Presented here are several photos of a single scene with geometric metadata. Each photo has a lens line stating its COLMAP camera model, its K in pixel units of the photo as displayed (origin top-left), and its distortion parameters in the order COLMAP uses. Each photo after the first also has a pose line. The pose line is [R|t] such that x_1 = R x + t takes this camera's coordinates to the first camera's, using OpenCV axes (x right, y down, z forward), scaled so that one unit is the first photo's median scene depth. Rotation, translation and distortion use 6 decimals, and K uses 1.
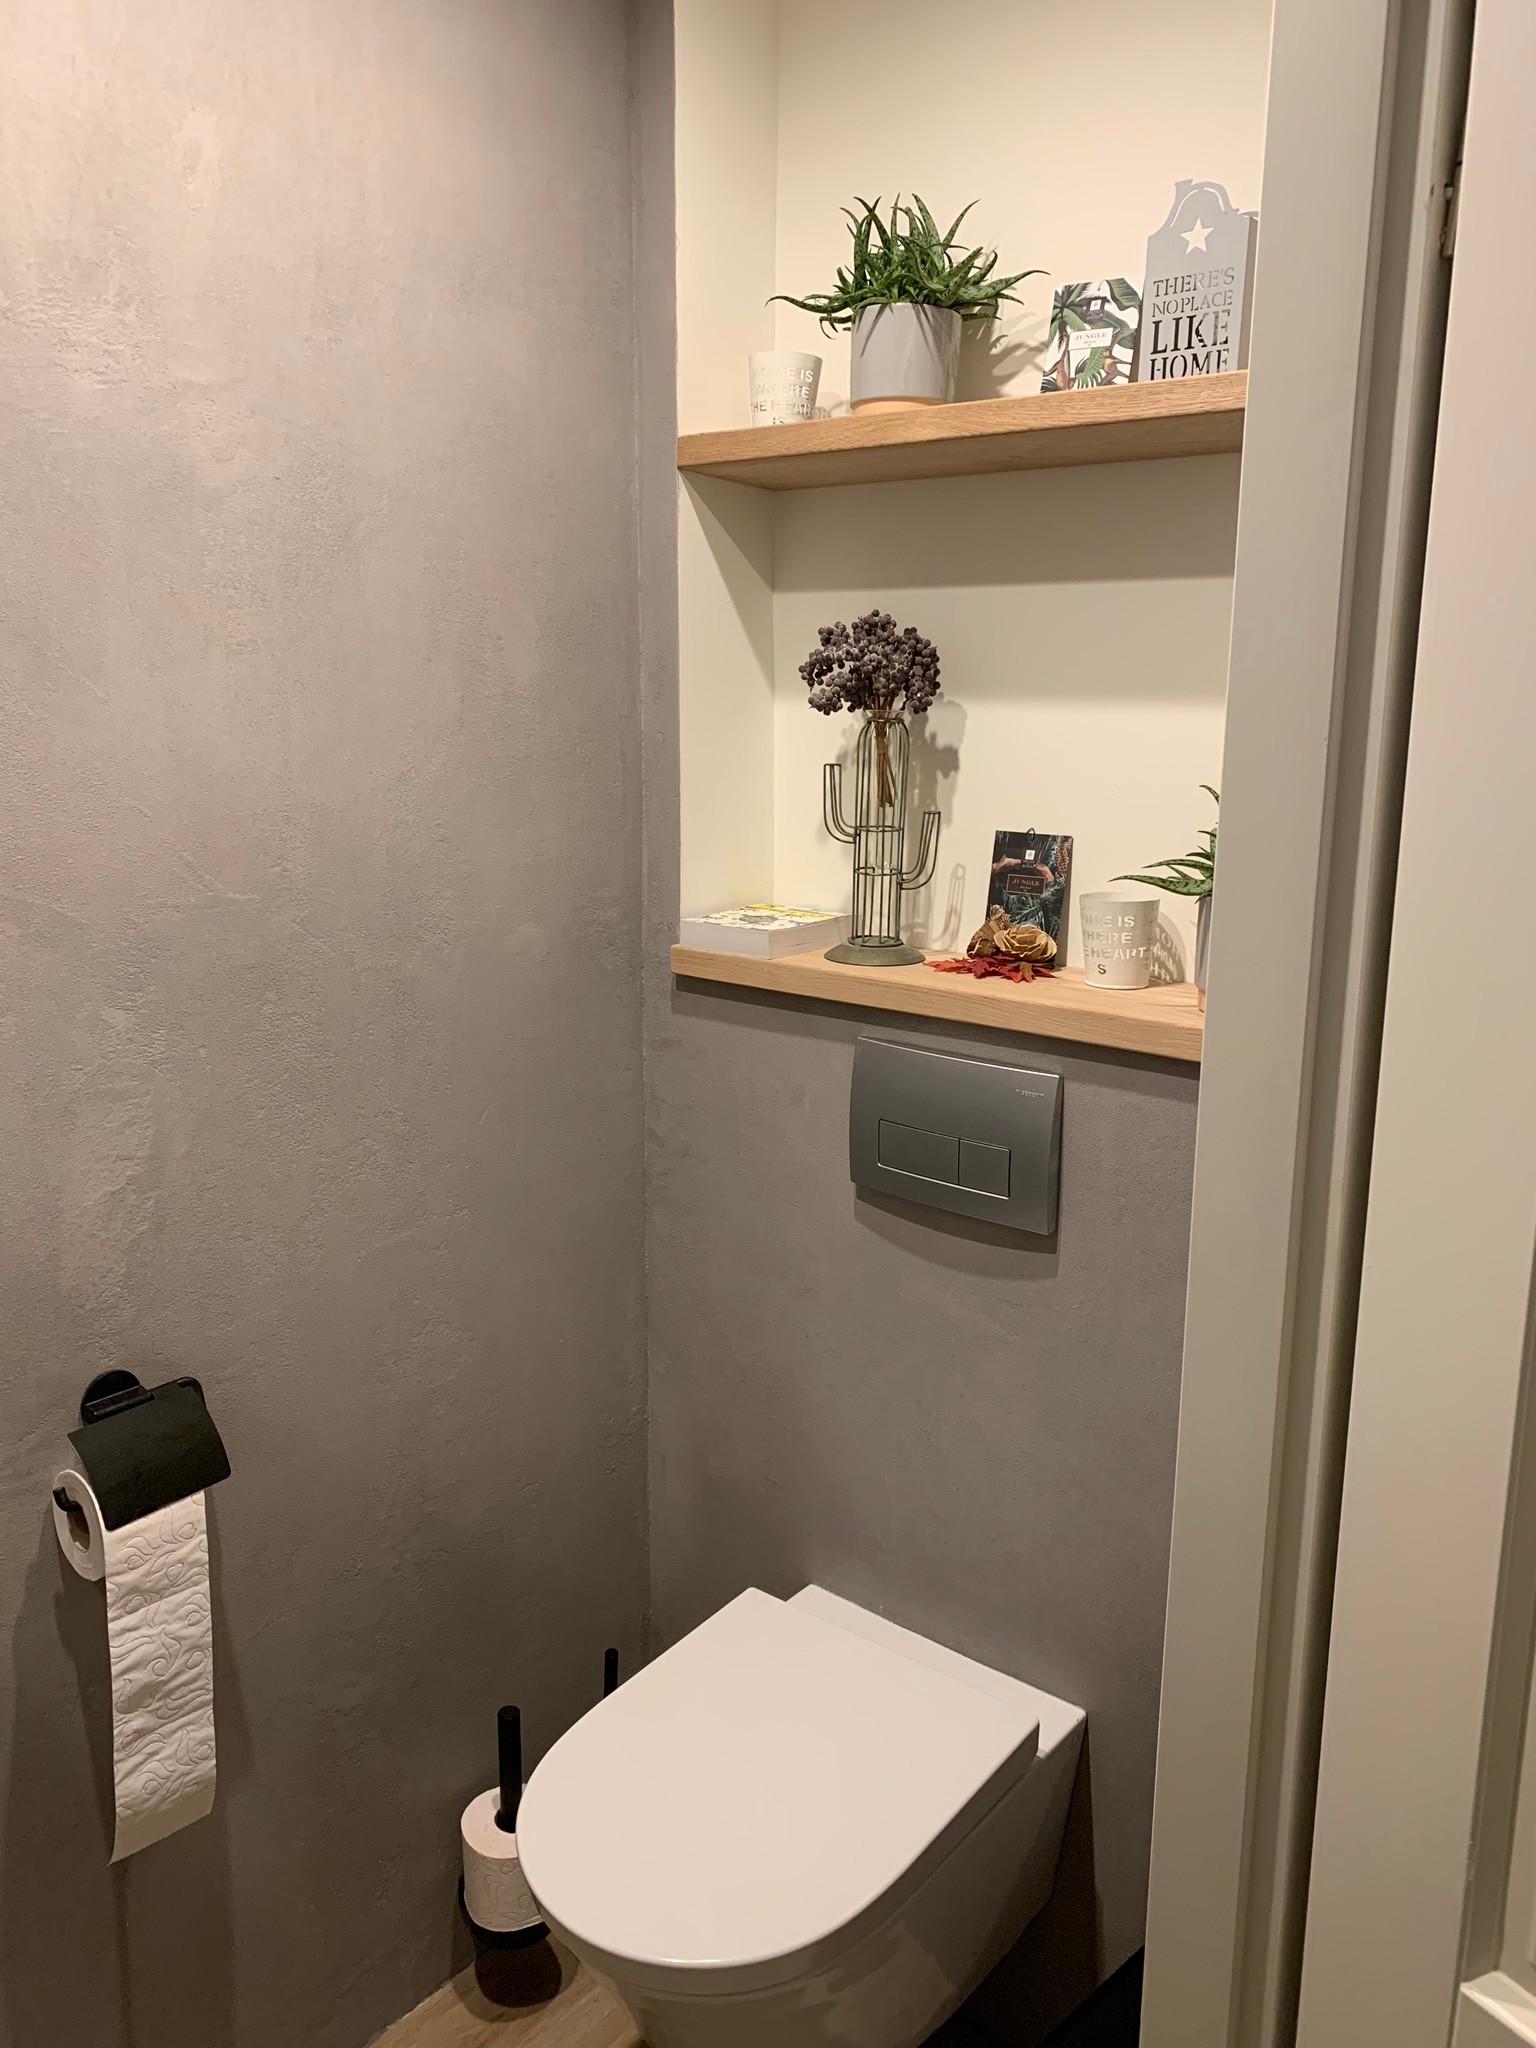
lens RADIAL K [[1547.6, 0, 766.0], [0, 1547.6, 1021.4], [0, 0, 1]] dist [-0.009077, -0.008955]
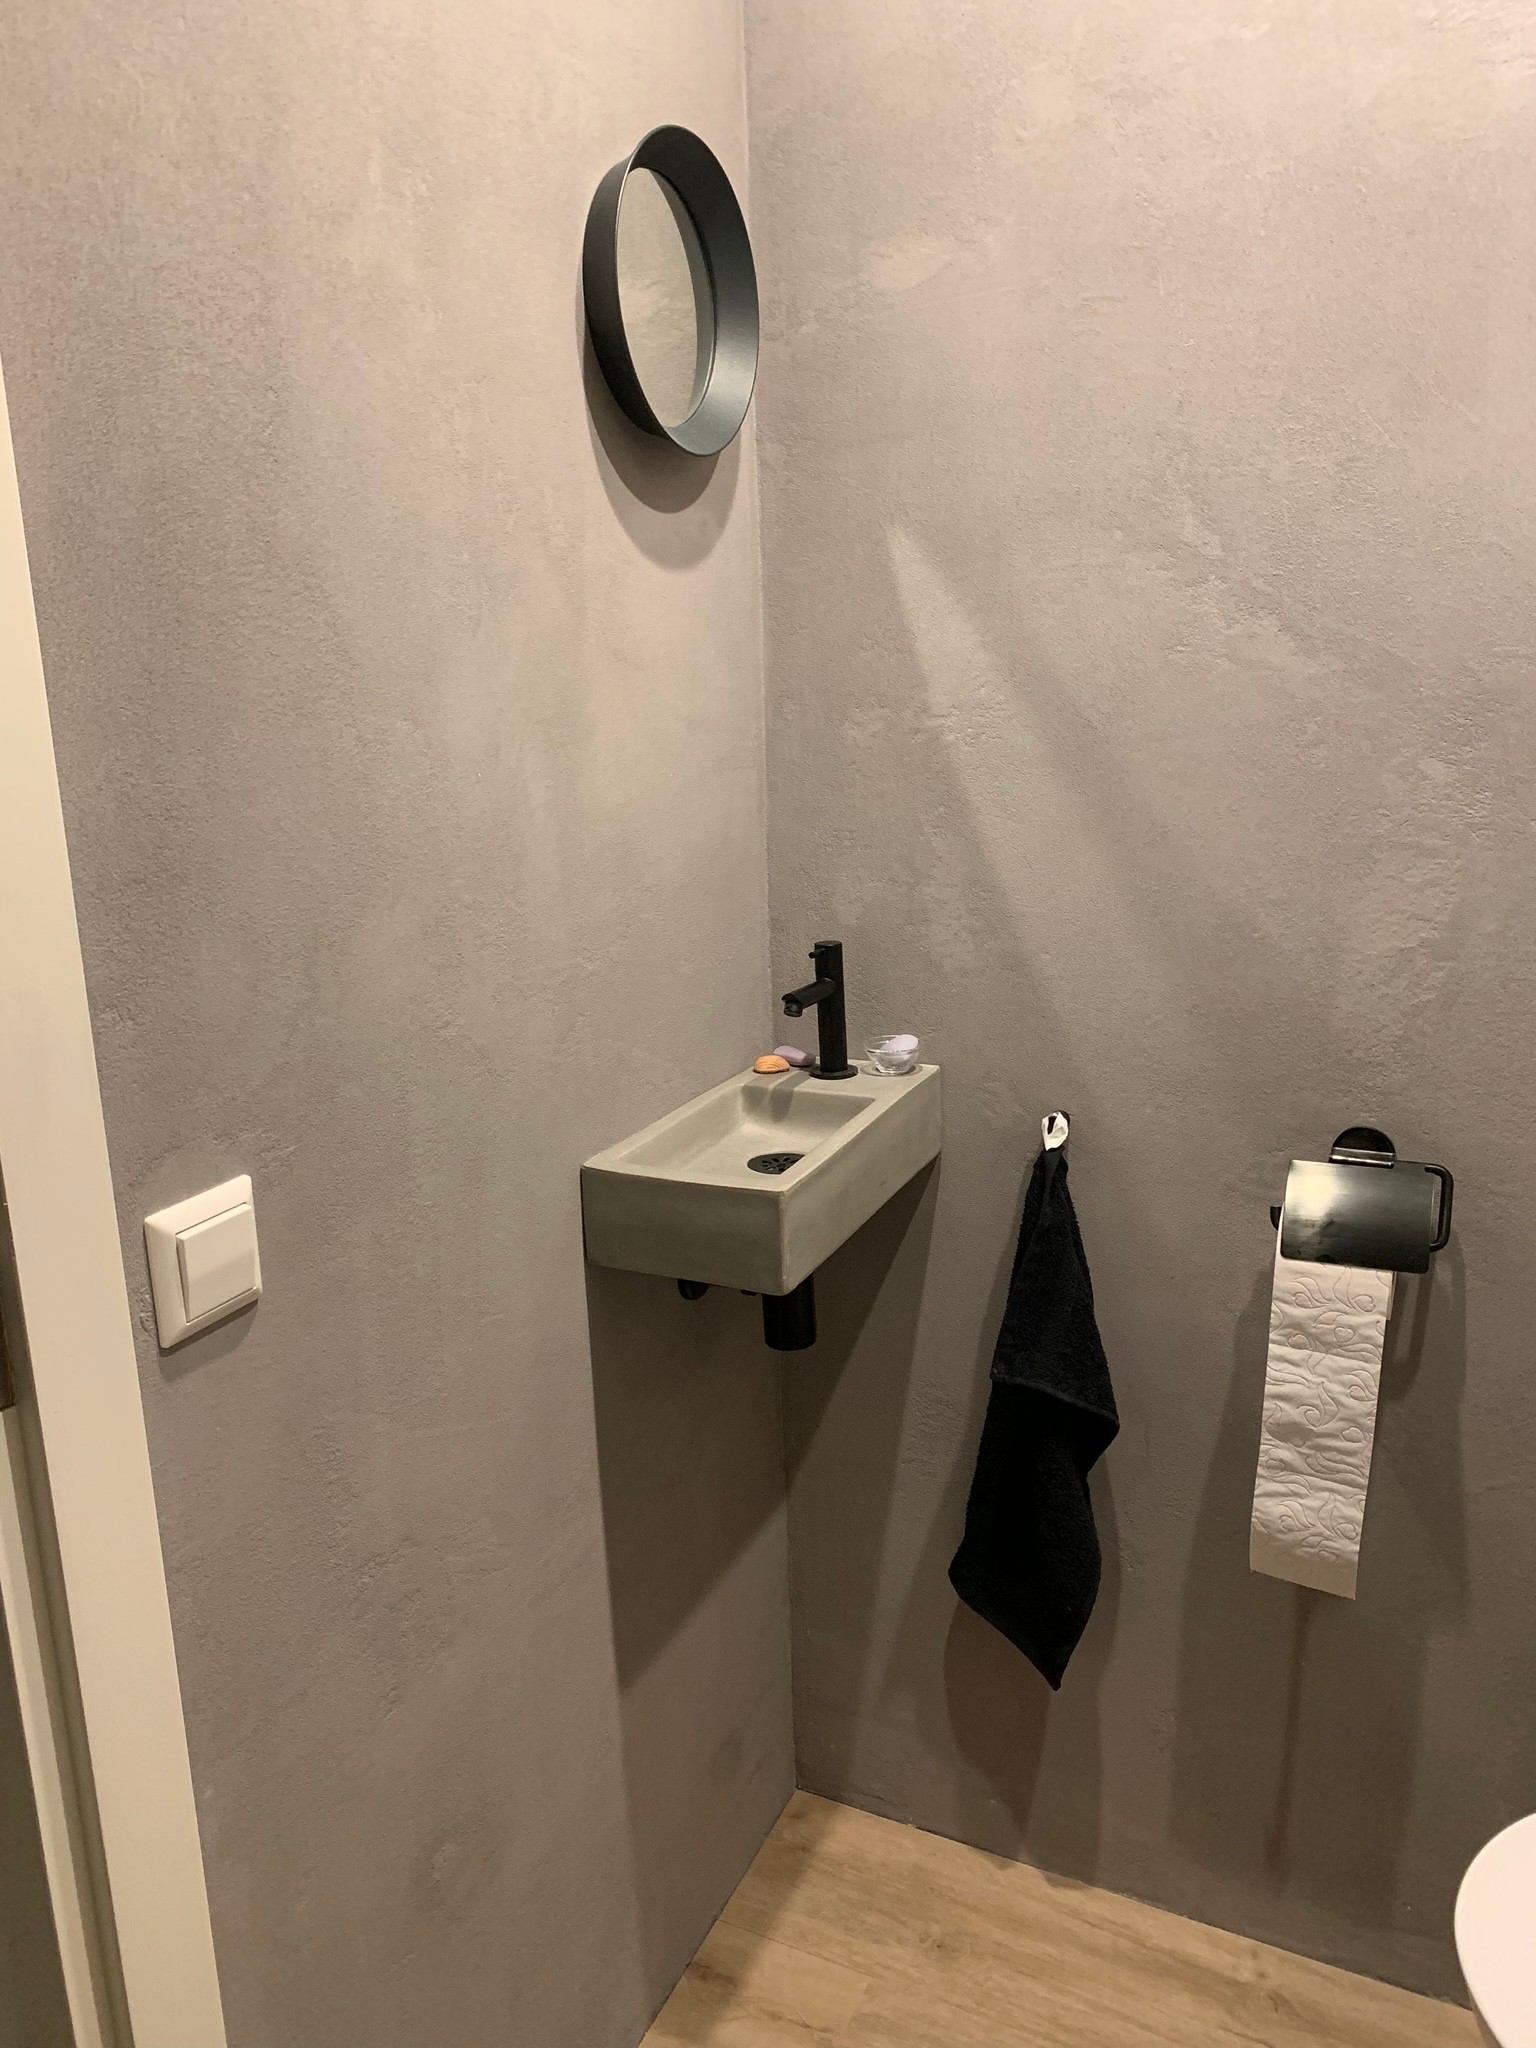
lens RADIAL K [[1547.6, 0, 767.3], [0, 1547.6, 1025.4], [0, 0, 1]] dist [-0.009077, -0.008955]
pose [[0.232896, 0.233791, -0.943982, 0.422387], [-0.176243, 0.964747, 0.195452, 0.036255], [0.956398, 0.120851, 0.265890, 0.357232]]
